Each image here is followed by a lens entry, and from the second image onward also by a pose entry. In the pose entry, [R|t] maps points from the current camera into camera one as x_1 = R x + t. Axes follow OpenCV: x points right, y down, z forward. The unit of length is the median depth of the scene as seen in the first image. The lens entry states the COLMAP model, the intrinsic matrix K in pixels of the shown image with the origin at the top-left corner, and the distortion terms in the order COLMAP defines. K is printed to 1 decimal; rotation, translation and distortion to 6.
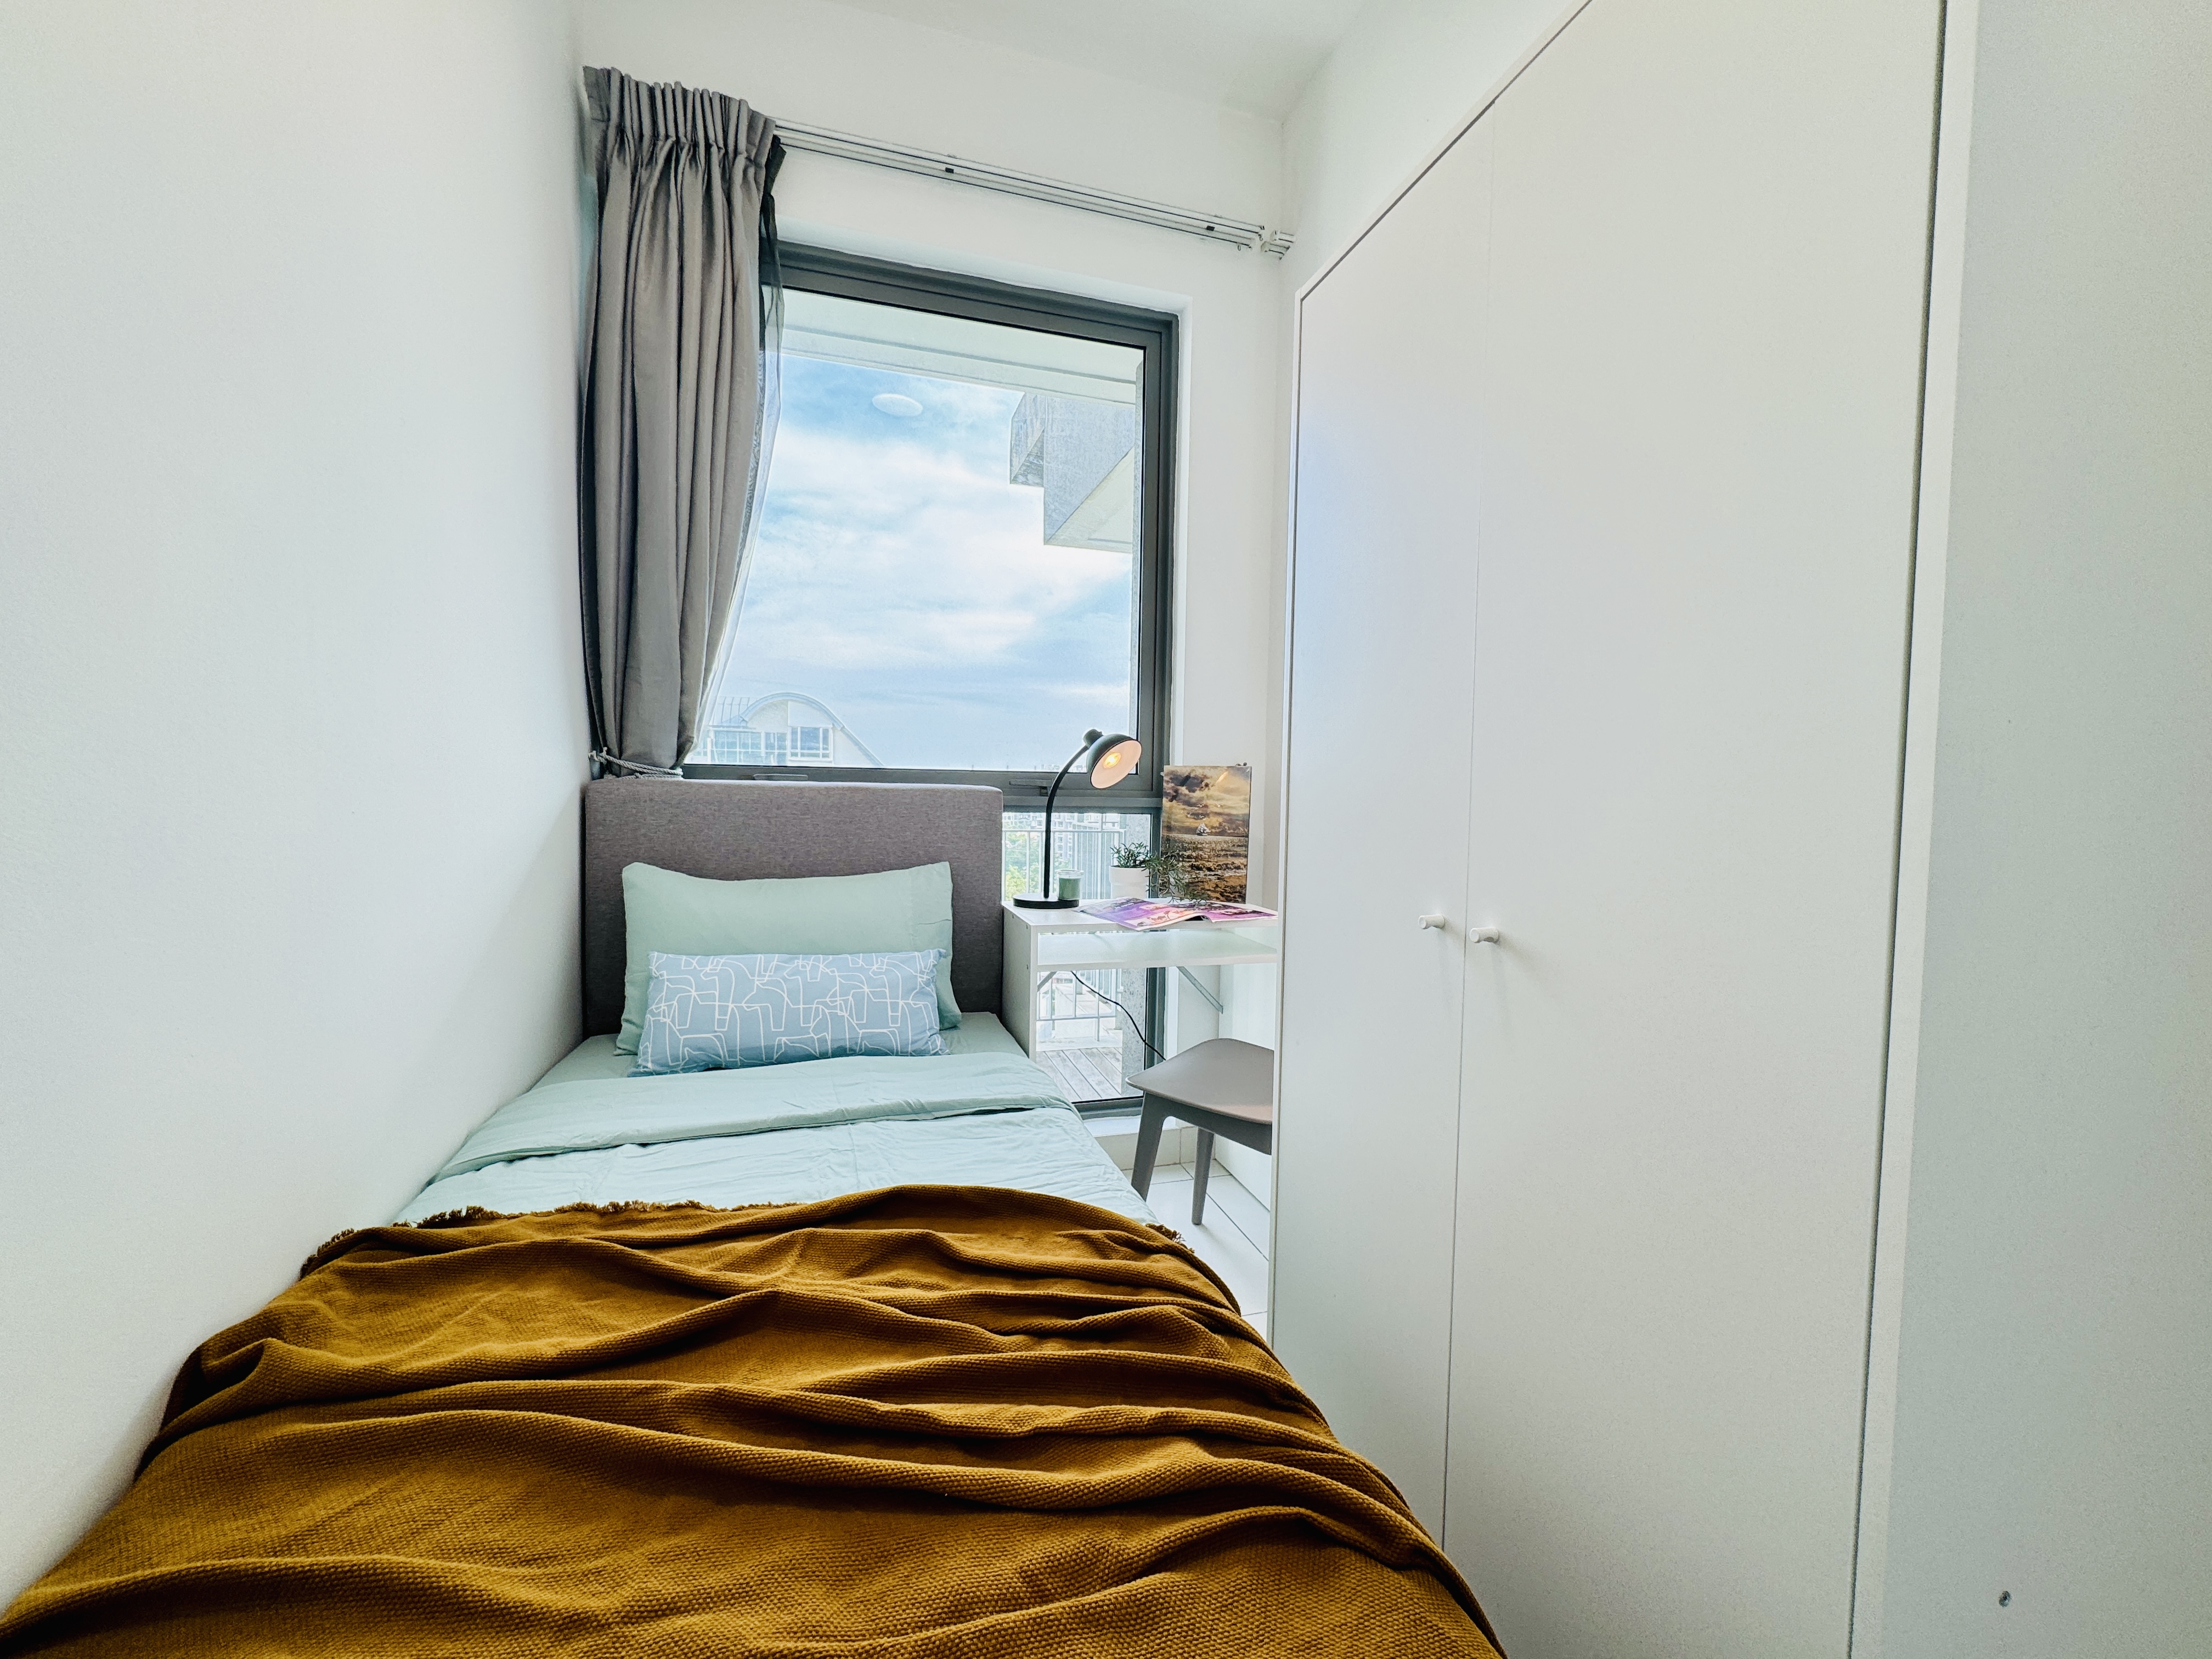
lens RADIAL K [[881.2, 0, 1105.2], [0, 881.2, 831.2], [0, 0, 1]] dist [-0.000934, 0.000767]
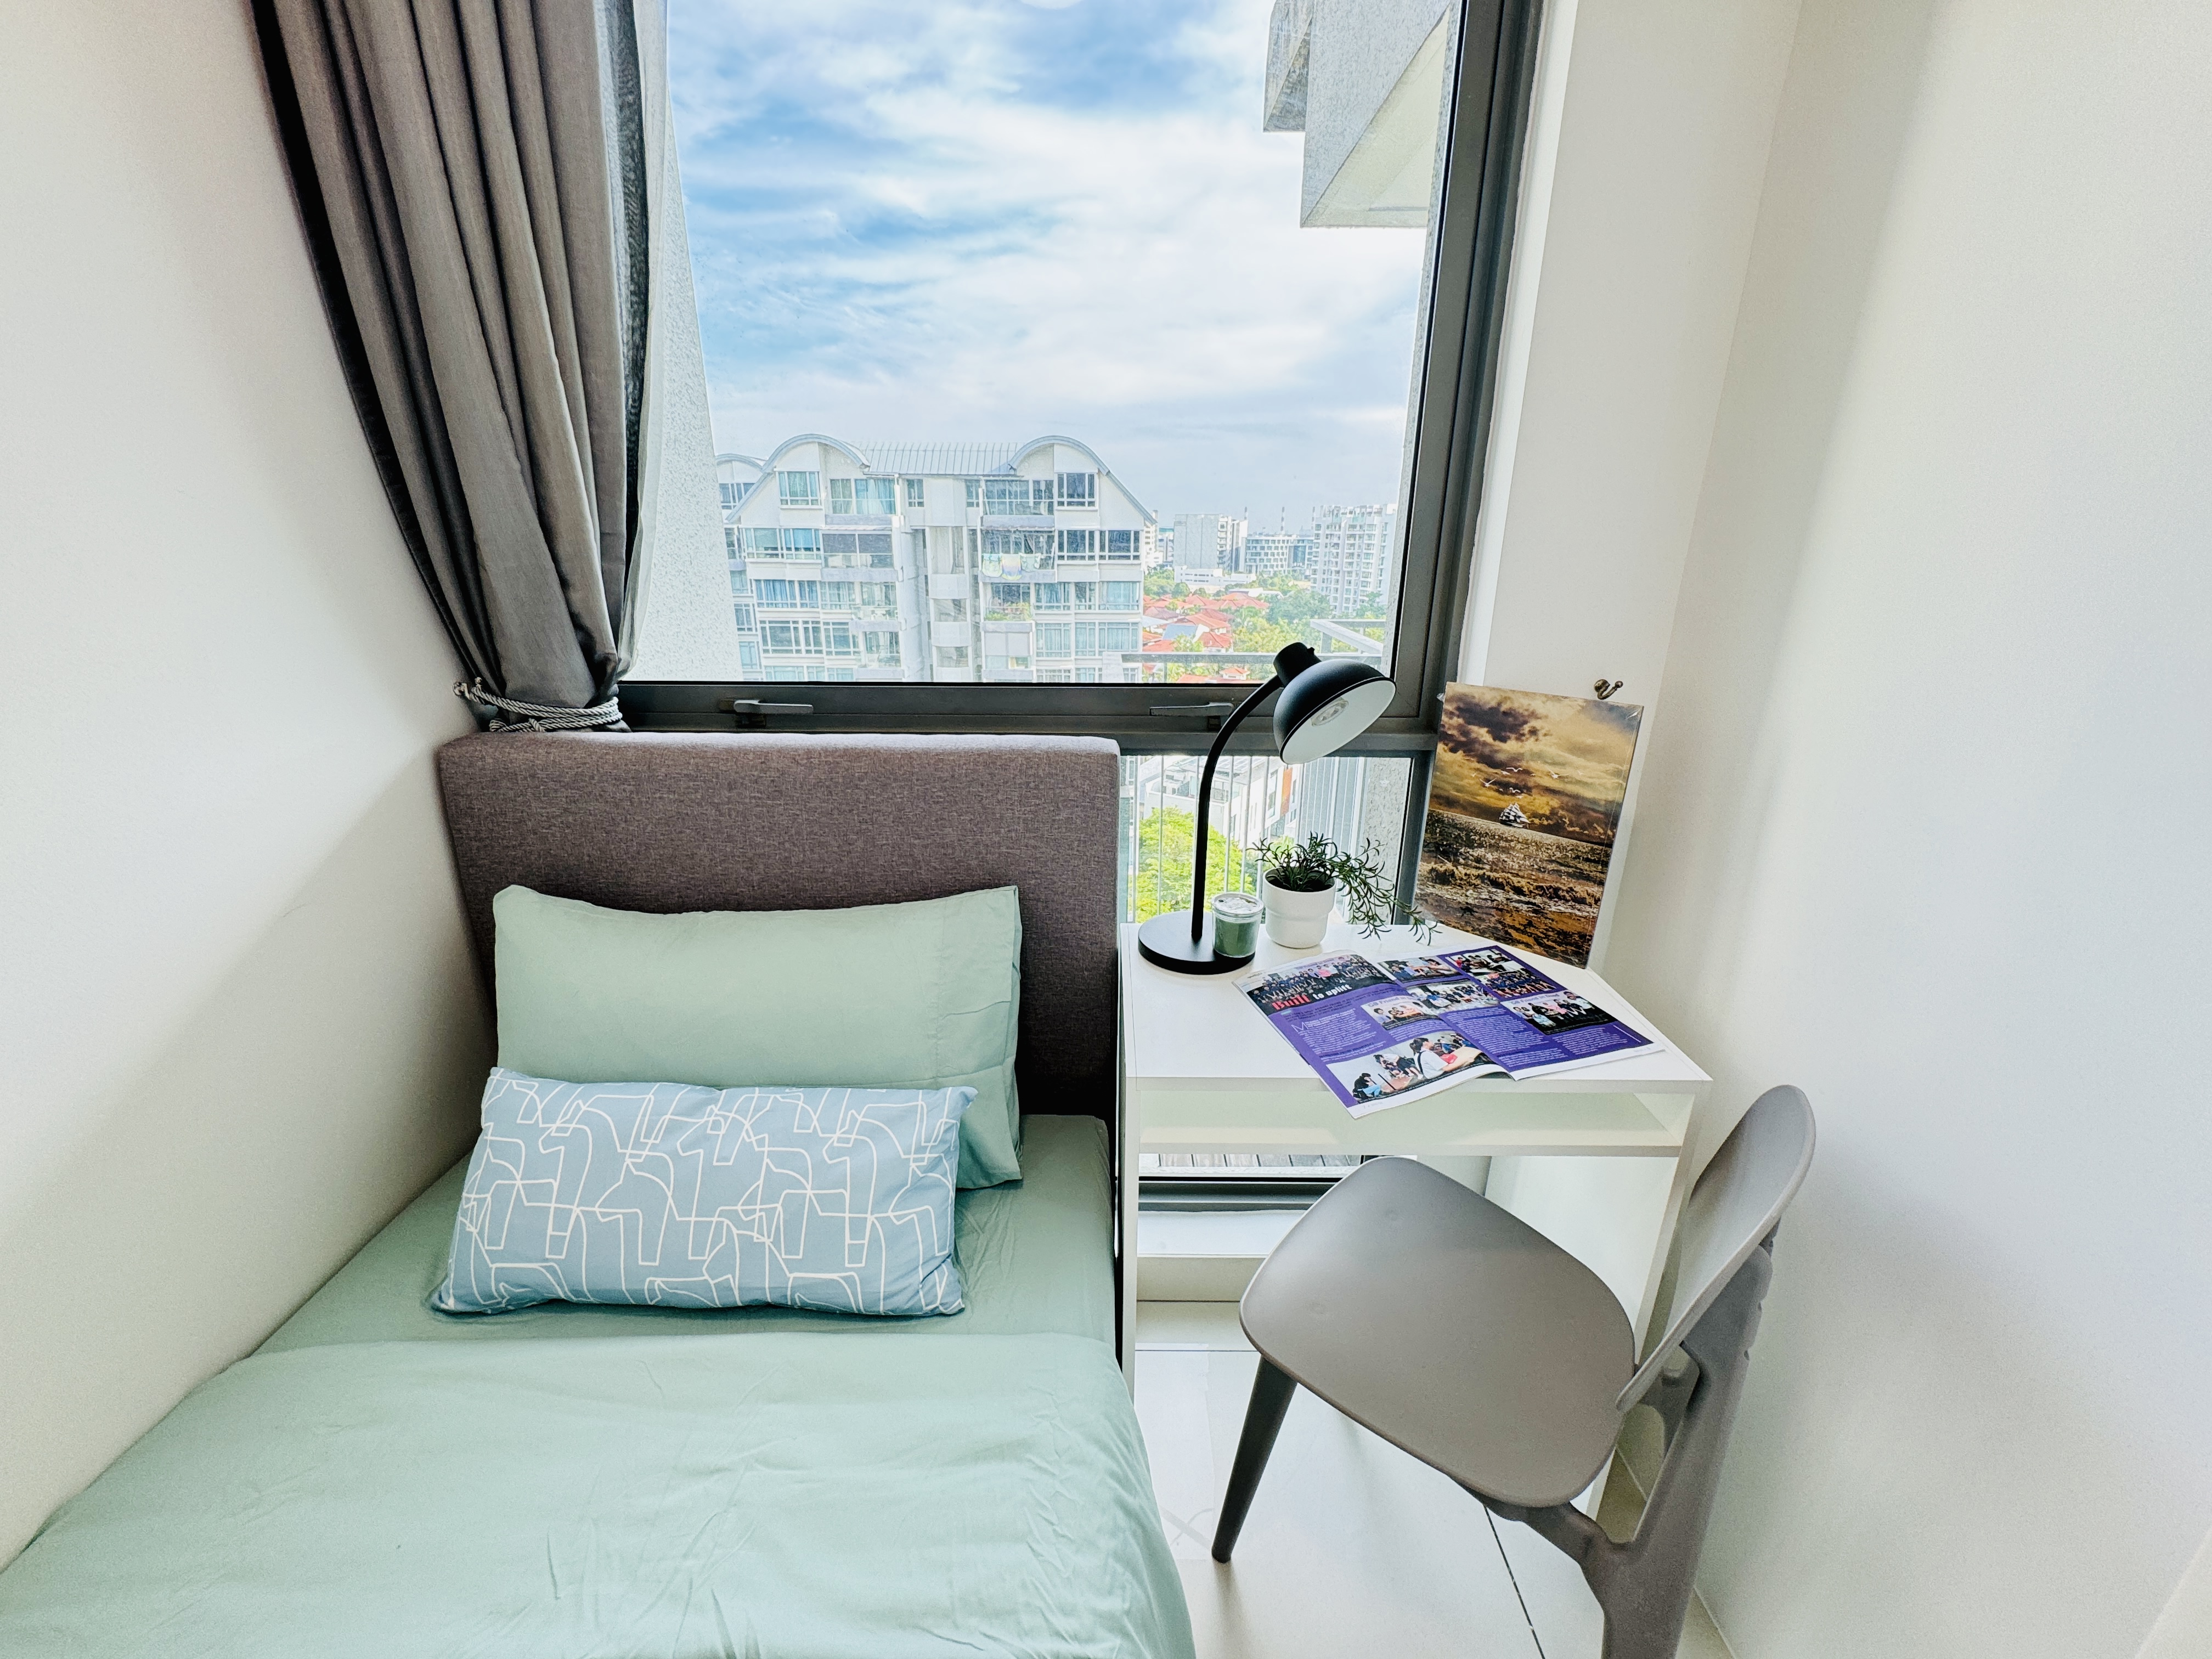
lens RADIAL K [[884.3, 0, 1097.3], [0, 884.3, 827.1], [0, 0, 1]] dist [-0.000001, -0.000190]
pose [[0.954007, 0.081389, -0.288525, 0.033544], [-0.001190, 0.963461, 0.267845, -0.162596], [0.299782, -0.255182, 0.919246, 0.540042]]
